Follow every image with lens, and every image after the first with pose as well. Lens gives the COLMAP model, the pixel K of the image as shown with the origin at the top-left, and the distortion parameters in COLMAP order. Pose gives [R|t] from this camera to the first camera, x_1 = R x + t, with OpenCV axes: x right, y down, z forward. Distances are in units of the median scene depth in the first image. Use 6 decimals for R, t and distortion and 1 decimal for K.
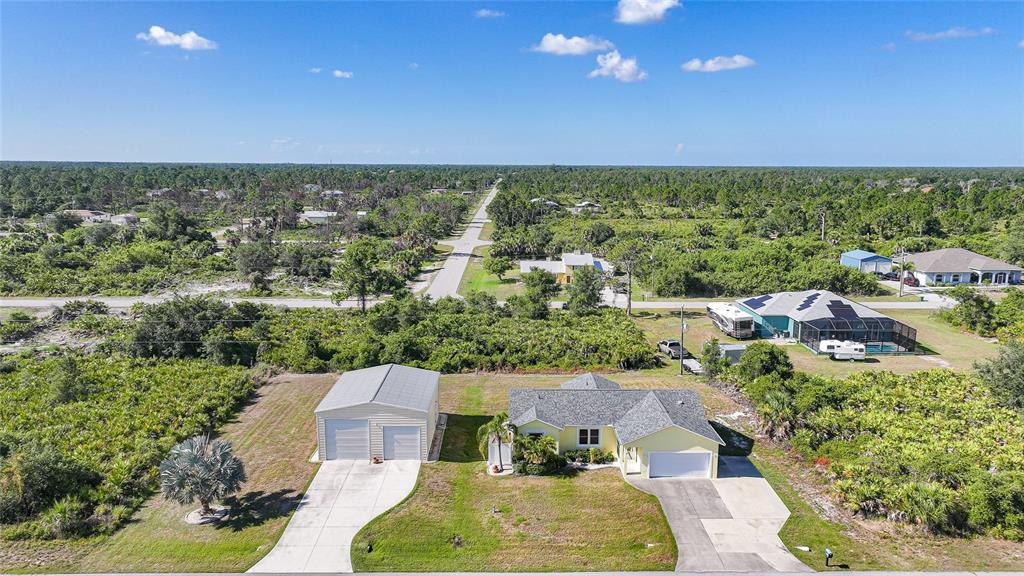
lens RADIAL K [[717.9, 0, 511.2], [0, 717.9, 288.3], [0, 0, 1]] dist [-0.003975, 0.022790]
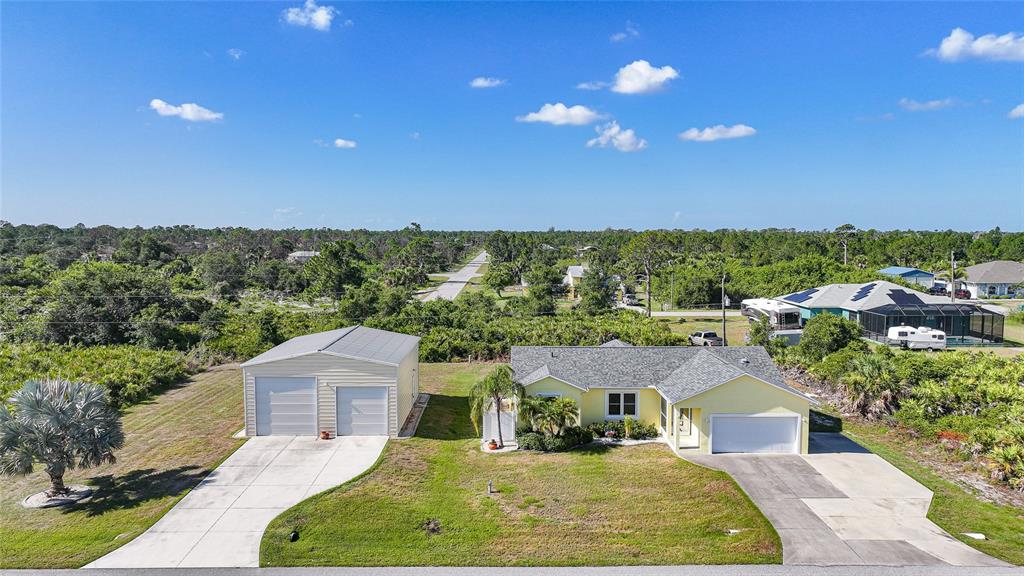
lens RADIAL K [[717.9, 0, 513.7], [0, 717.9, 293.9], [0, 0, 1]] dist [-0.003975, 0.022790]
pose [[0.999989, -0.000341, 0.004711, -0.004322], [0.000749, 0.996234, -0.086708, 0.158676], [-0.004664, 0.086710, 0.996223, 0.269859]]
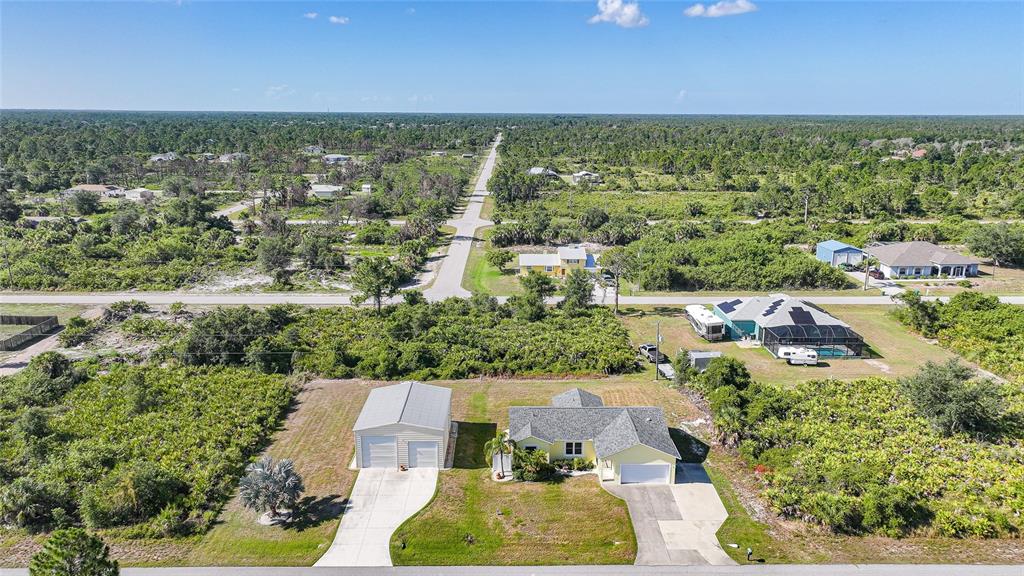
lens RADIAL K [[716.6, 0, 509.4], [0, 716.6, 290.7], [0, 0, 1]] dist [0.004223, 0.007787]
pose [[0.999995, -0.002138, -0.002412, 0.000864], [0.002311, 0.997256, 0.073996, -0.156717], [0.002247, -0.074001, 0.997256, -0.214922]]
